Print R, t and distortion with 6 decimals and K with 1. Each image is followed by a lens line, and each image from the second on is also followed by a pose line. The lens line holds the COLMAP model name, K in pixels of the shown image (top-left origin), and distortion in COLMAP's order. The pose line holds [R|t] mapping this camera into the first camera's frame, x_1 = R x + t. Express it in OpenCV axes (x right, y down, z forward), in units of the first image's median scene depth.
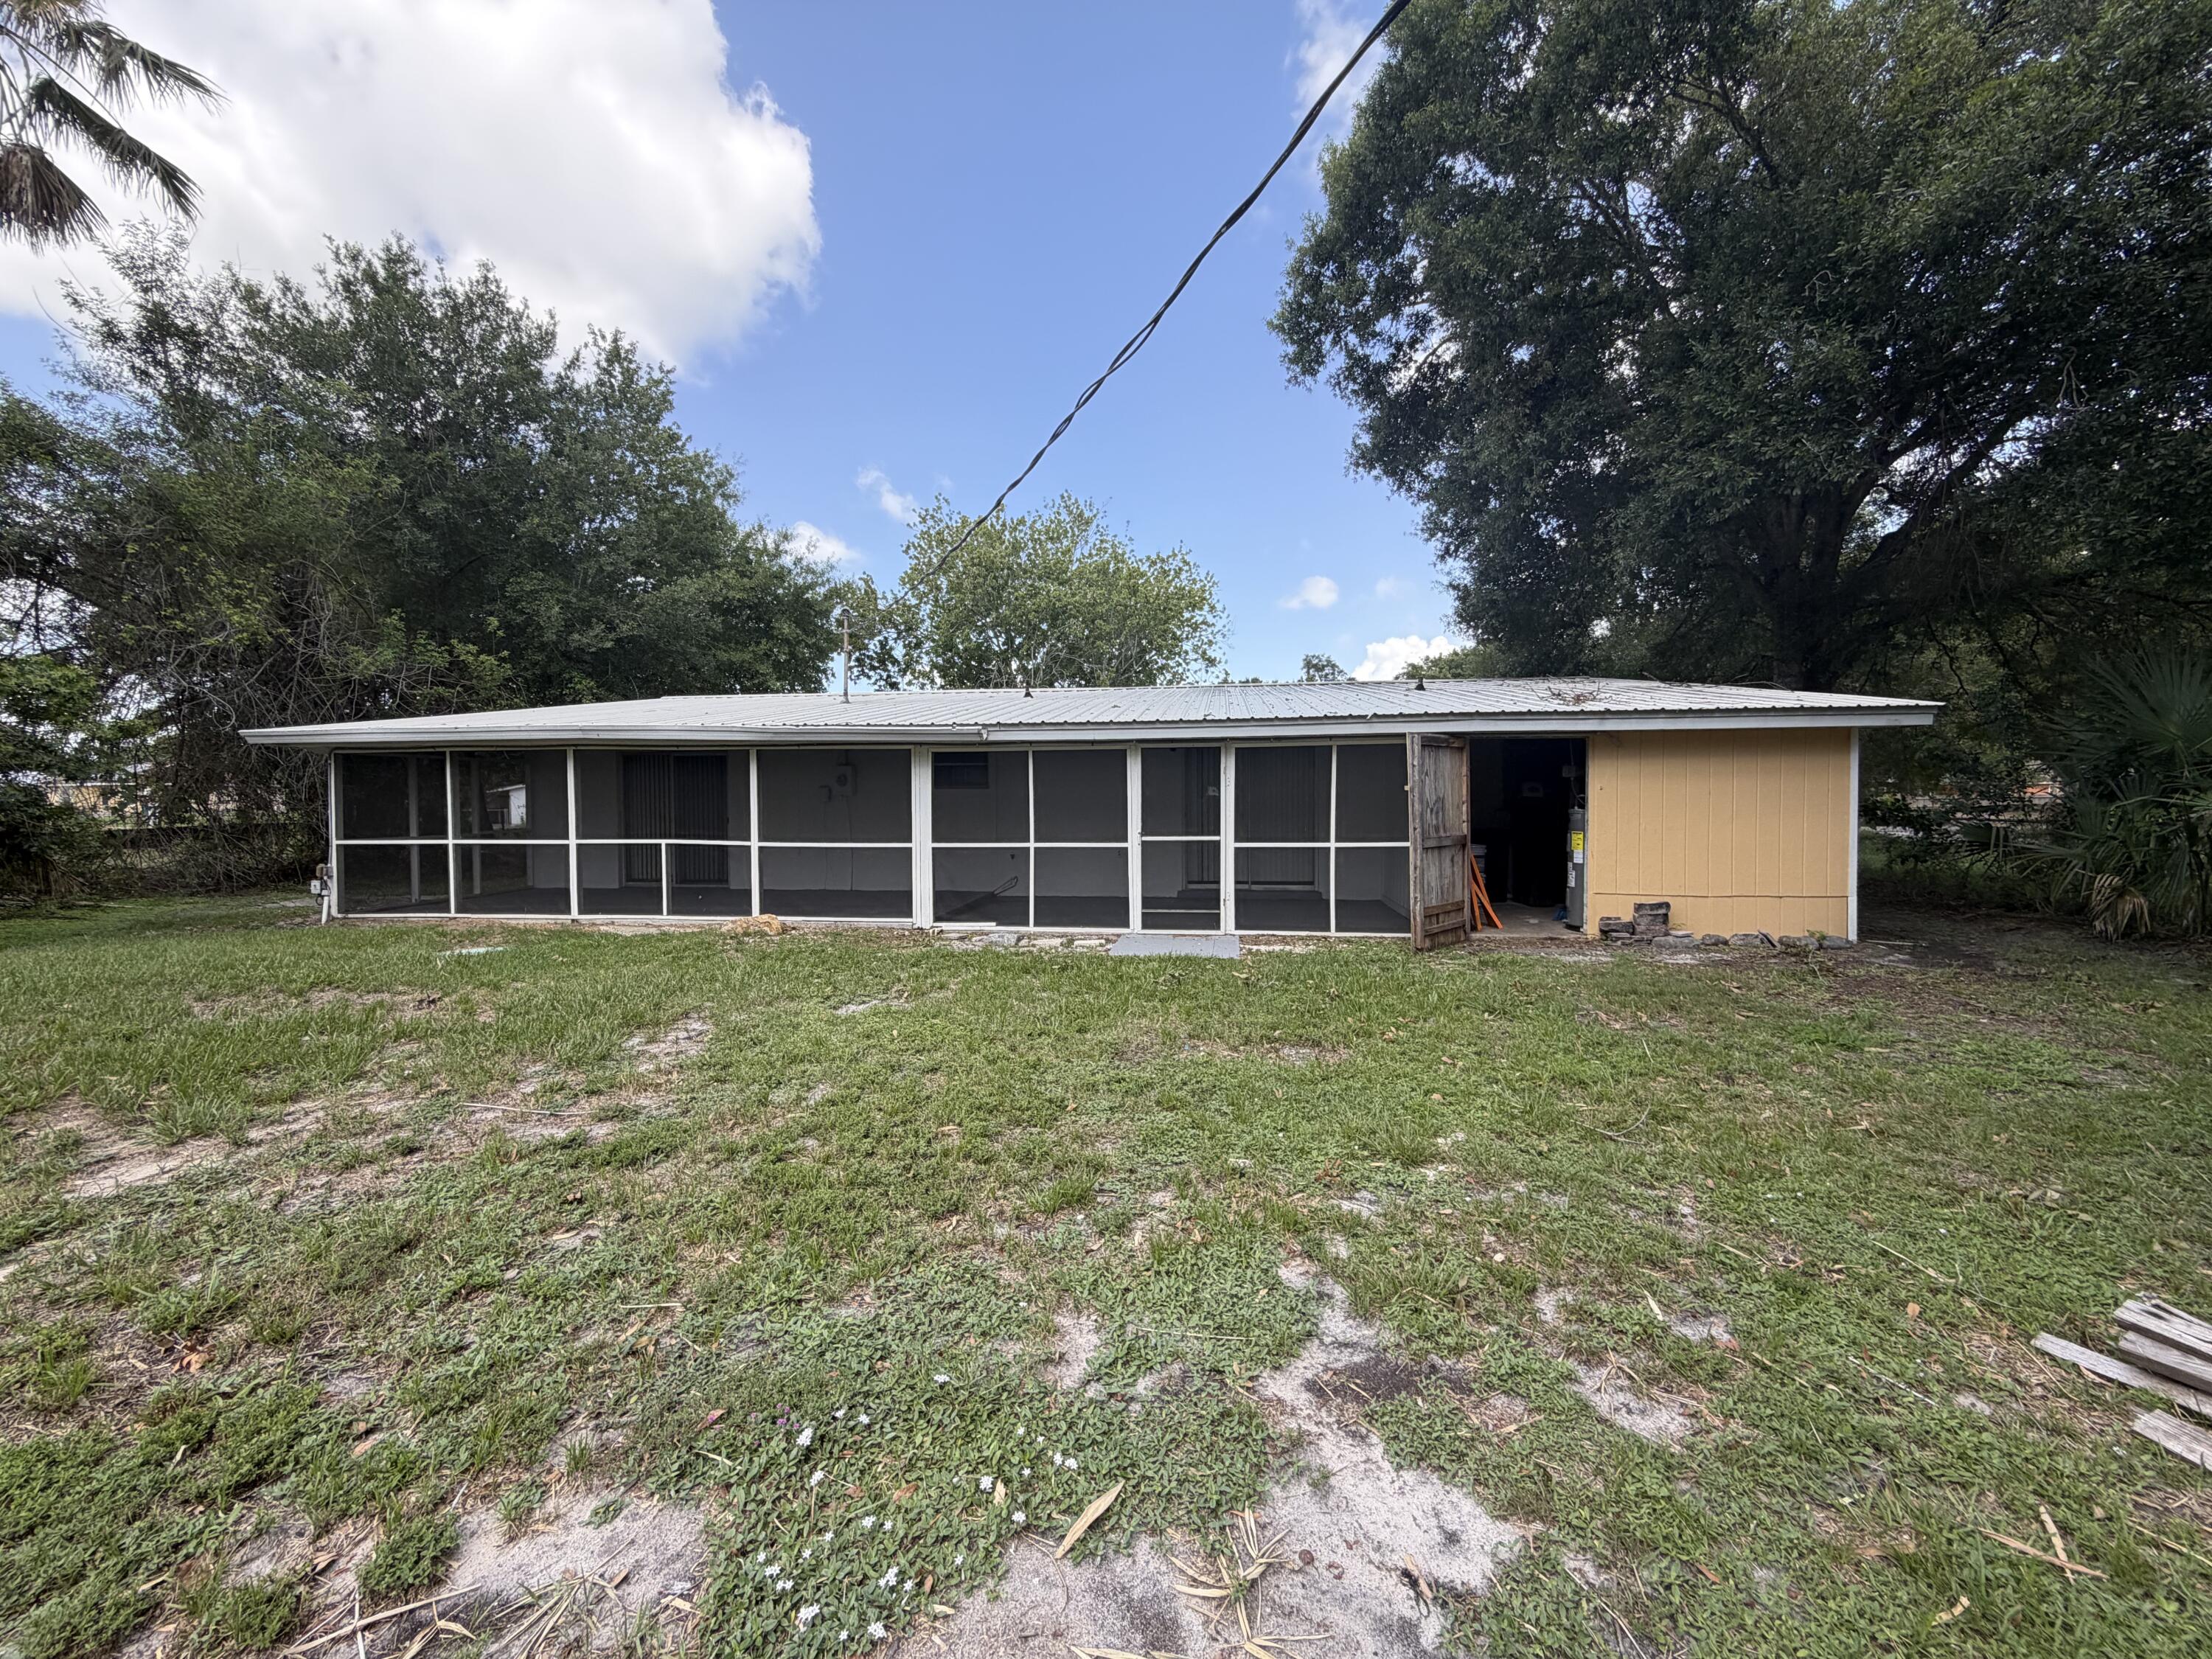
lens RADIAL K [[885.3, 0, 1106.0], [0, 885.3, 829.5], [0, 0, 1]] dist [0.000018, -0.000141]
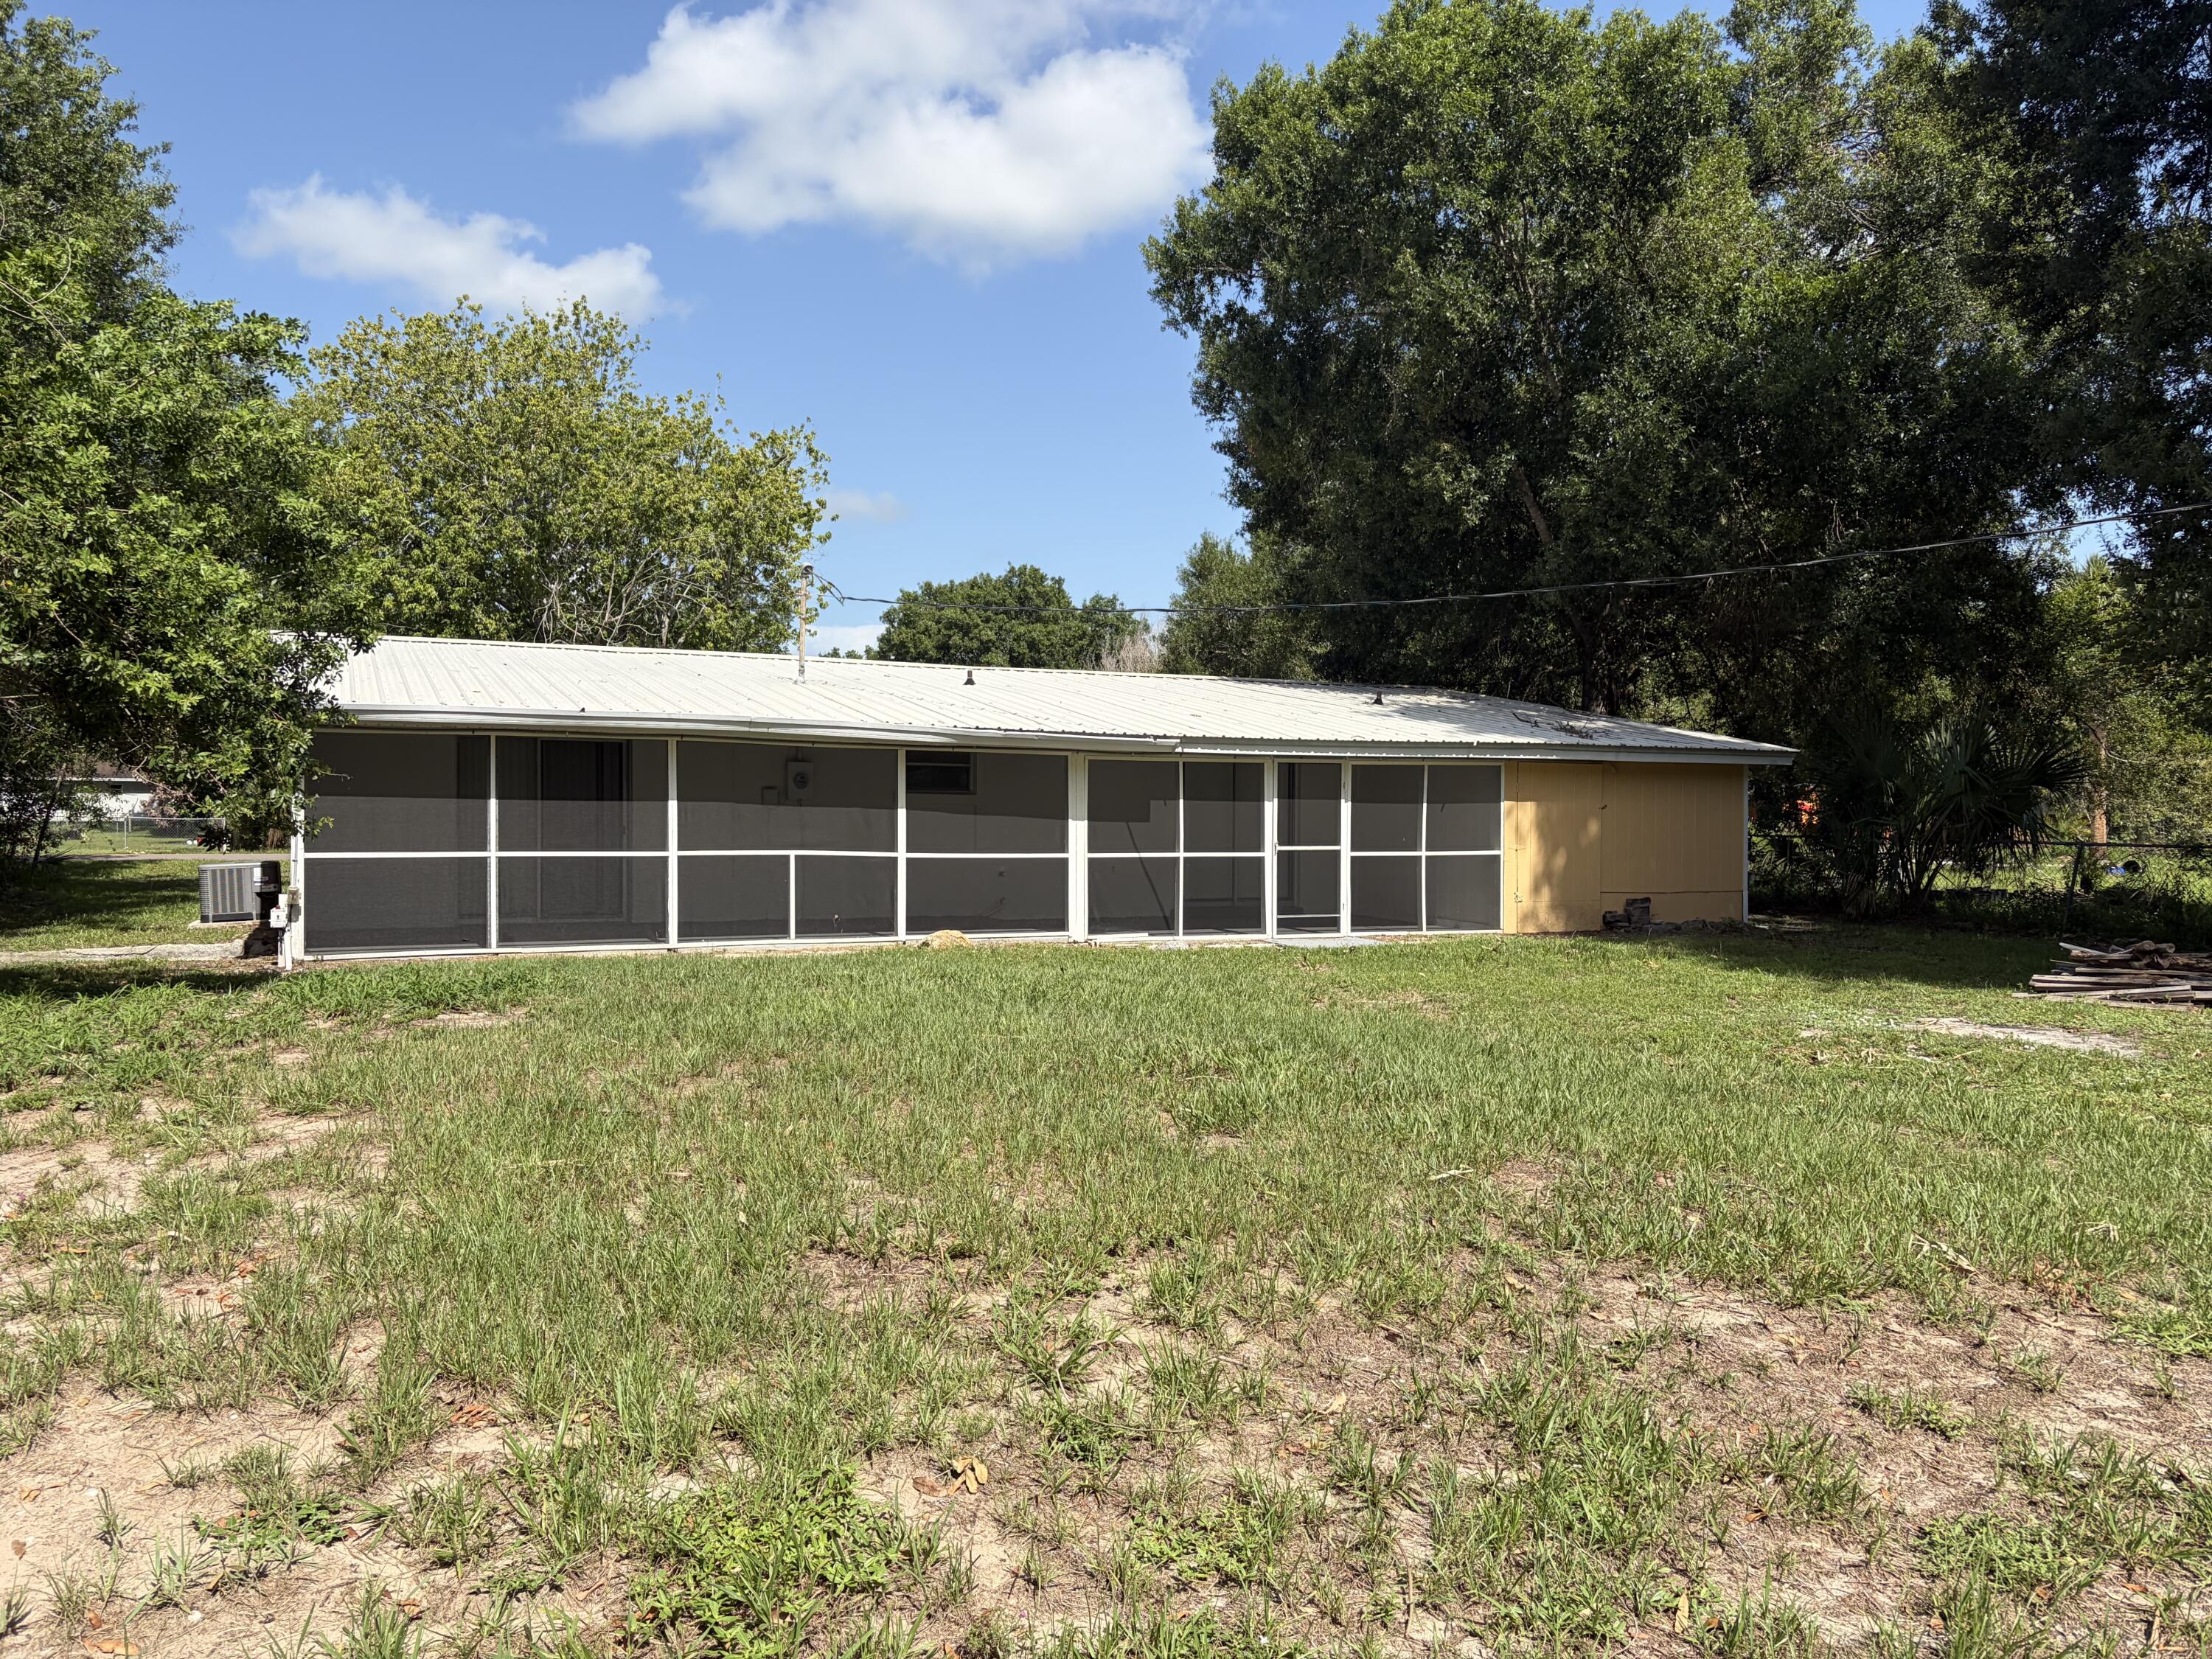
lens RADIAL K [[1648.6, 0, 1106.0], [0, 1648.6, 829.5], [0, 0, 1]] dist [0.067135, 0.000952]
pose [[0.851806, 0.005986, 0.523823, -1.122337], [0.006024, 0.999757, -0.021222, 0.027723], [-0.523823, 0.021232, 0.851563, -0.548915]]
